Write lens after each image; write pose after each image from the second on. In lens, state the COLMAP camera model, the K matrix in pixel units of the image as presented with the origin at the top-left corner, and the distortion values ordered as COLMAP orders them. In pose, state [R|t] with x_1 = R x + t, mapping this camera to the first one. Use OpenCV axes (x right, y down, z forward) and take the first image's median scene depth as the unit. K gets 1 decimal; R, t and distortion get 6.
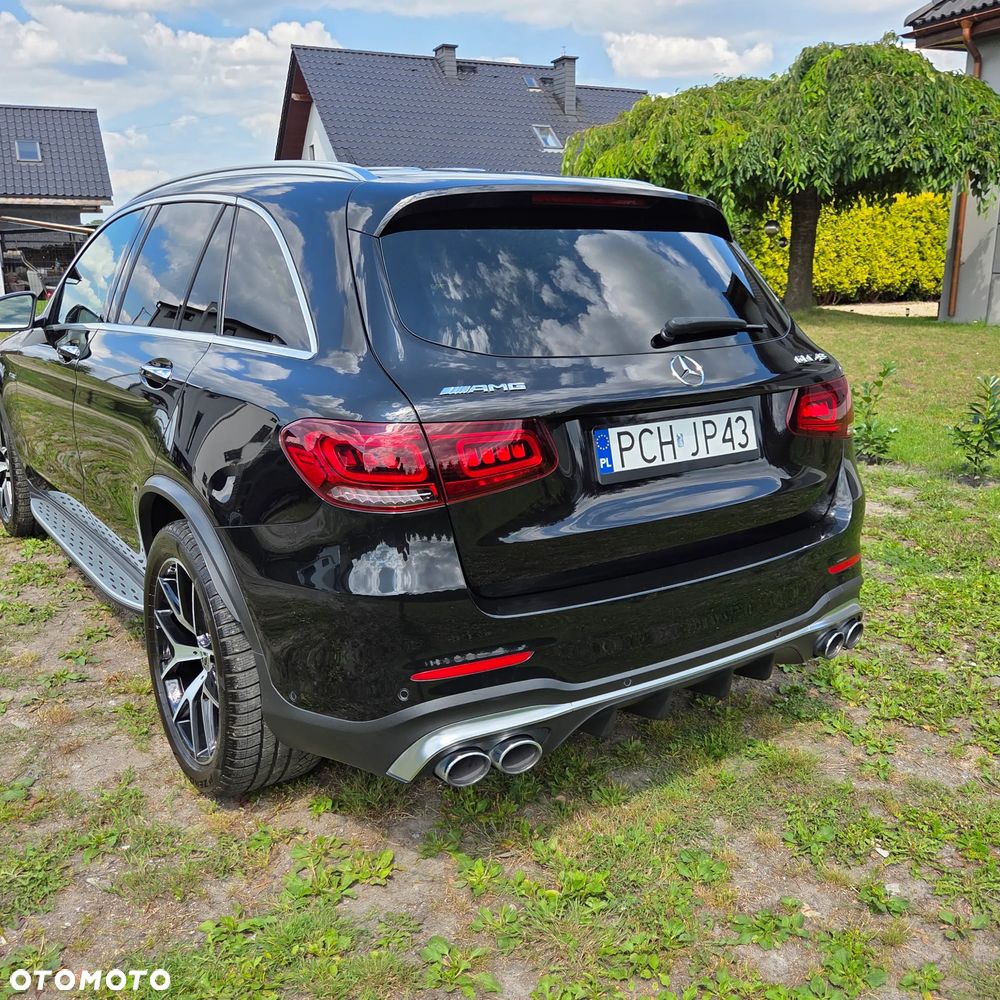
lens RADIAL K [[963.8, 0, 500.0], [0, 963.8, 500.0], [0, 0, 1]] dist [0.073630, -0.062948]
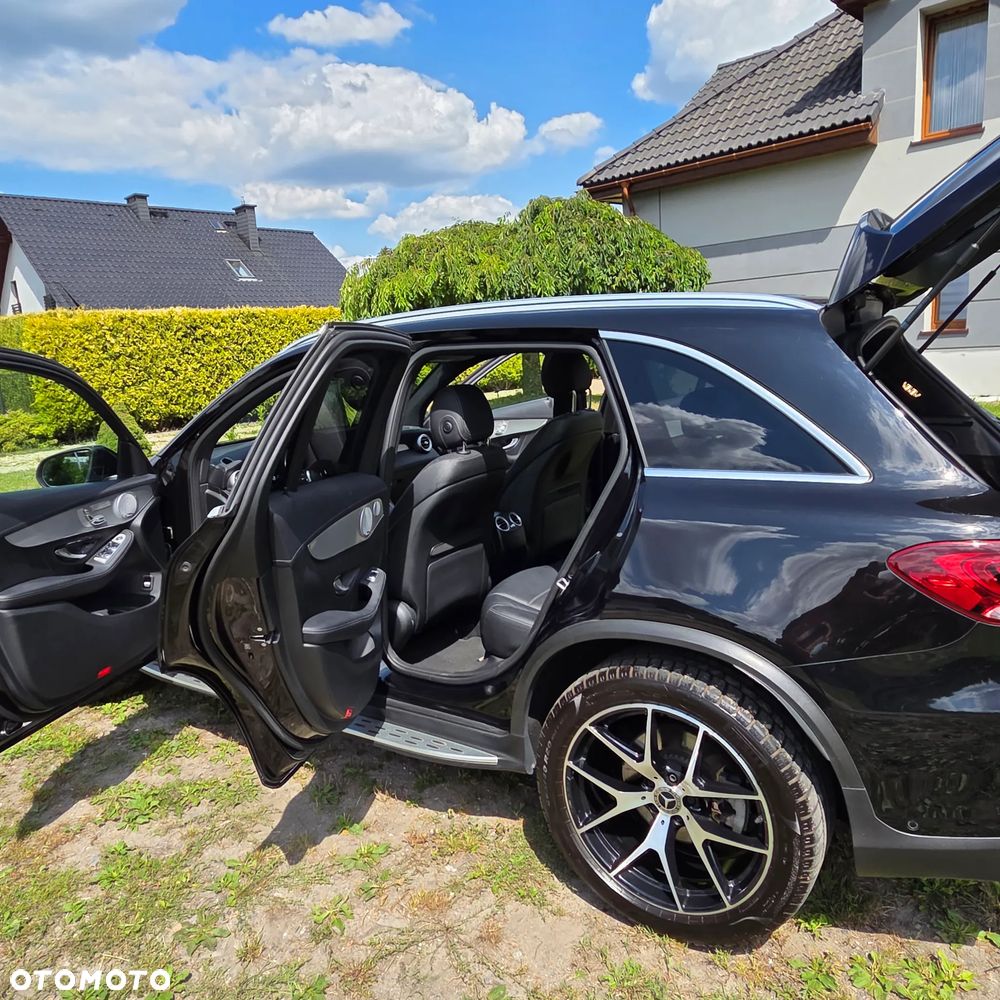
lens RADIAL K [[790.3, 0, 467.8], [0, 790.3, 495.6], [0, 0, 1]] dist [0.010198, -0.001564]
pose [[0.933463, -0.119688, 0.338113, -0.800442], [0.144860, 0.988182, -0.050125, -0.139692], [-0.328118, 0.095769, 0.939770, 0.336564]]
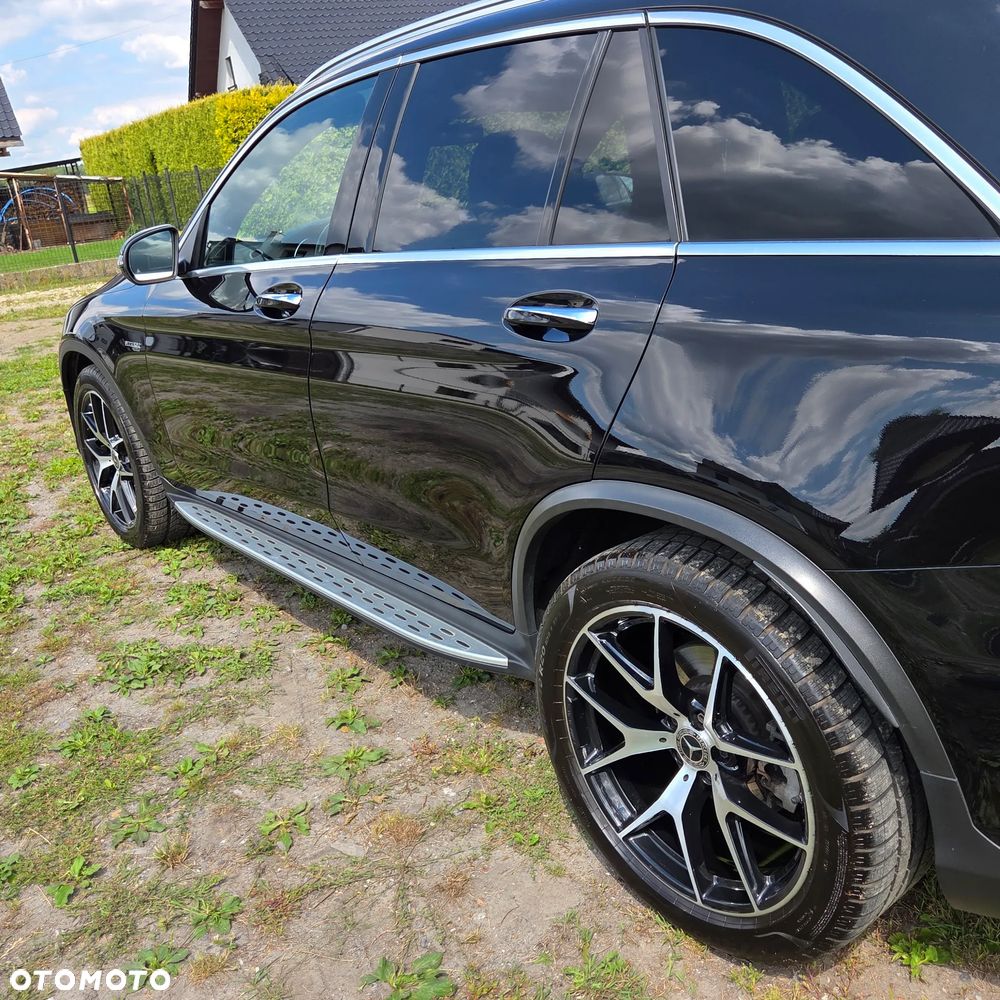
lens RADIAL K [[963.8, 0, 500.0], [0, 963.8, 500.0], [0, 0, 1]] dist [0.073630, -0.062948]
pose [[0.992059, -0.117468, 0.044936, -0.492789], [0.112962, 0.989304, 0.092289, -0.085755], [-0.055297, -0.086480, 0.994718, 0.421181]]
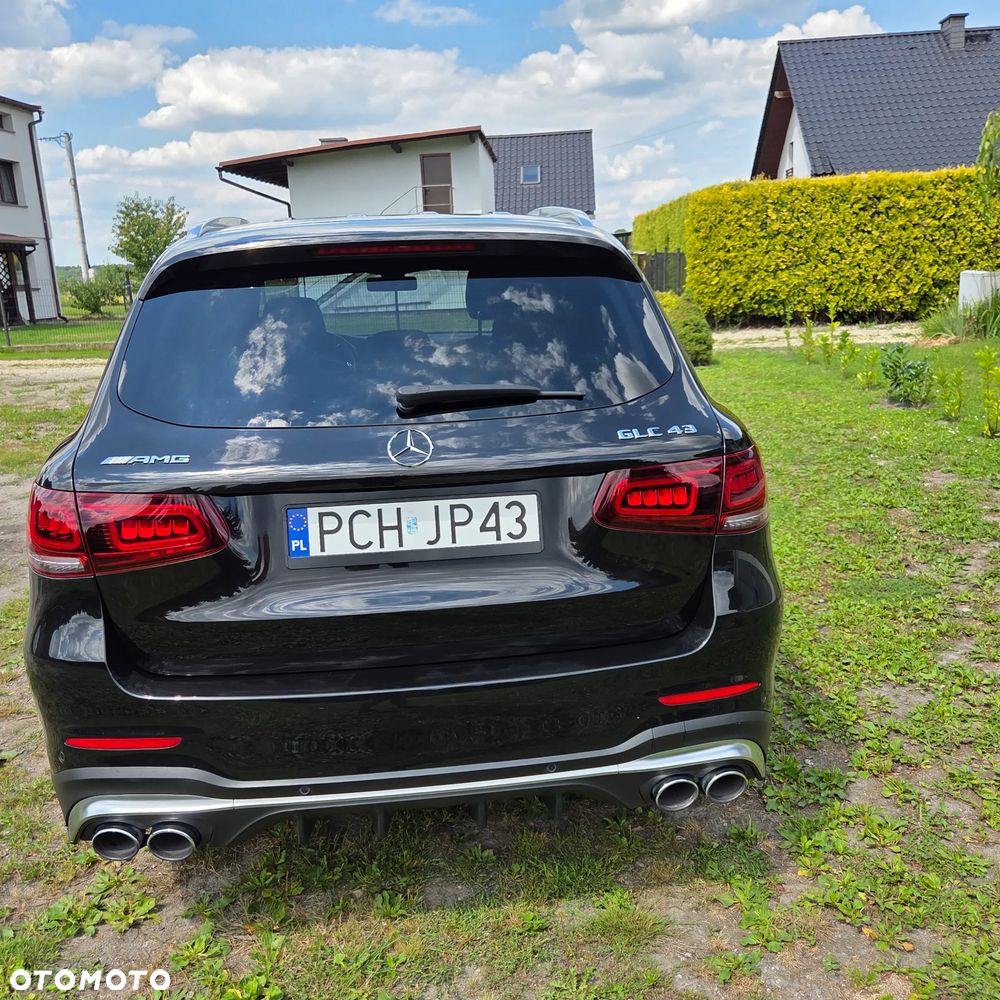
lens RADIAL K [[963.8, 0, 500.0], [0, 963.8, 500.0], [0, 0, 1]] dist [0.073630, -0.062948]
pose [[0.878936, 0.081935, -0.469848, 0.623831], [-0.081882, 0.996429, 0.020588, -0.102739], [0.469857, 0.020376, 0.882507, 0.252833]]
